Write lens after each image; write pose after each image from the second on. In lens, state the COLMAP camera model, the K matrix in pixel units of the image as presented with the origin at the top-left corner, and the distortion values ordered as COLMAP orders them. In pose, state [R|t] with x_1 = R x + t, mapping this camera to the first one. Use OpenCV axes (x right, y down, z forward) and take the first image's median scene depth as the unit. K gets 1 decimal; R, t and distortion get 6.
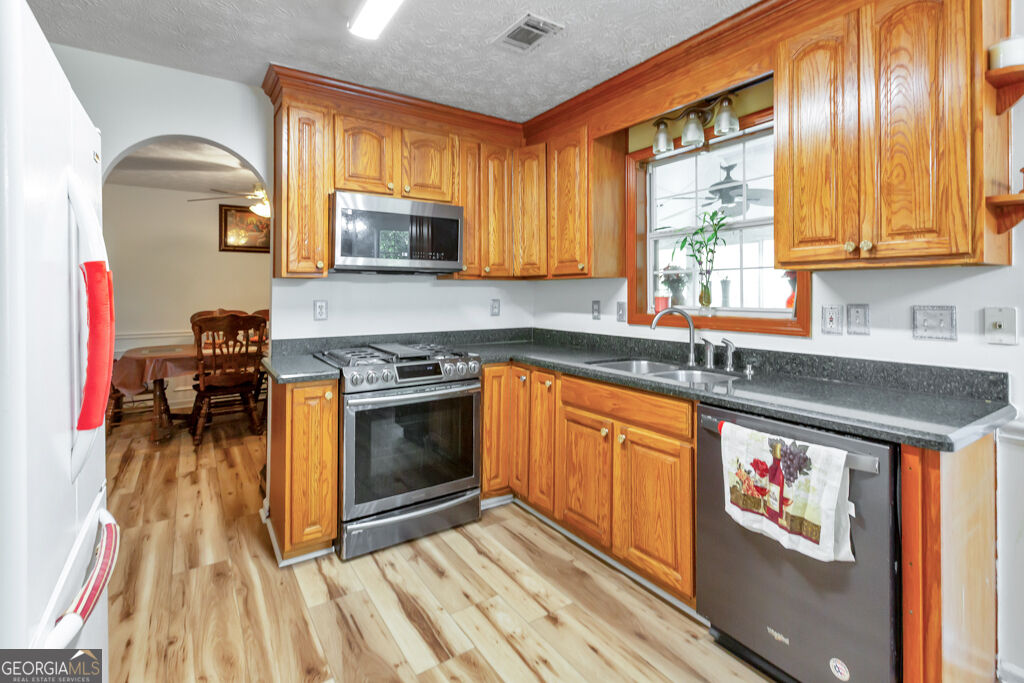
lens RADIAL K [[476.8, 0, 516.7], [0, 476.8, 291.0], [0, 0, 1]] dist [0.005966, -0.000365]
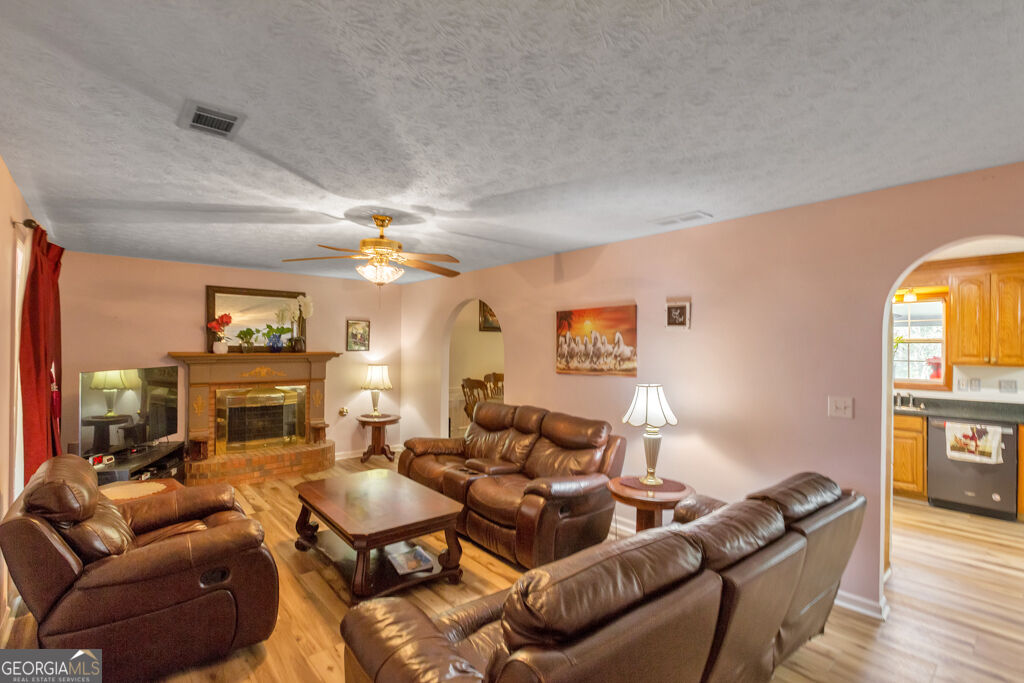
lens RADIAL K [[474.3, 0, 512.6], [0, 474.3, 346.1], [0, 0, 1]] dist [-0.002647, -0.000462]
pose [[0.996050, 0.006813, 0.088528, -1.706760], [-0.006698, 0.999976, -0.001604, -0.110033], [-0.088537, 0.001005, 0.996072, -1.113088]]
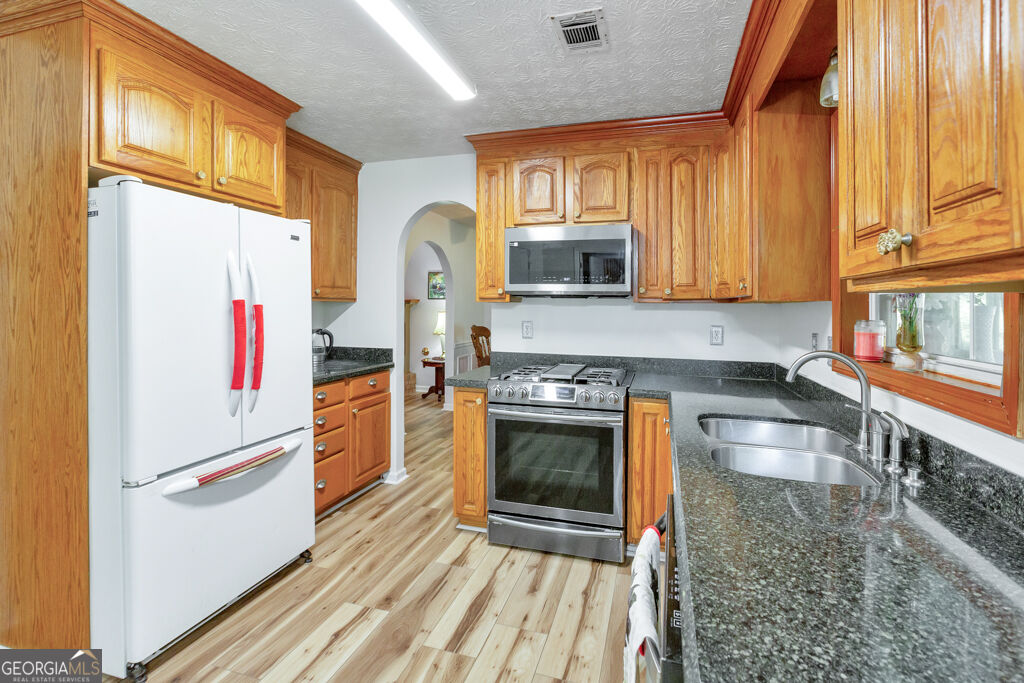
lens RADIAL K [[474.3, 0, 522.5], [0, 474.3, 311.4], [0, 0, 1]] dist [-0.002647, -0.000462]
pose [[0.640495, 0.013640, -0.767842, 0.606425], [-0.007550, 0.999906, 0.011464, -0.022555], [0.767926, -0.001545, 0.640537, 0.327651]]
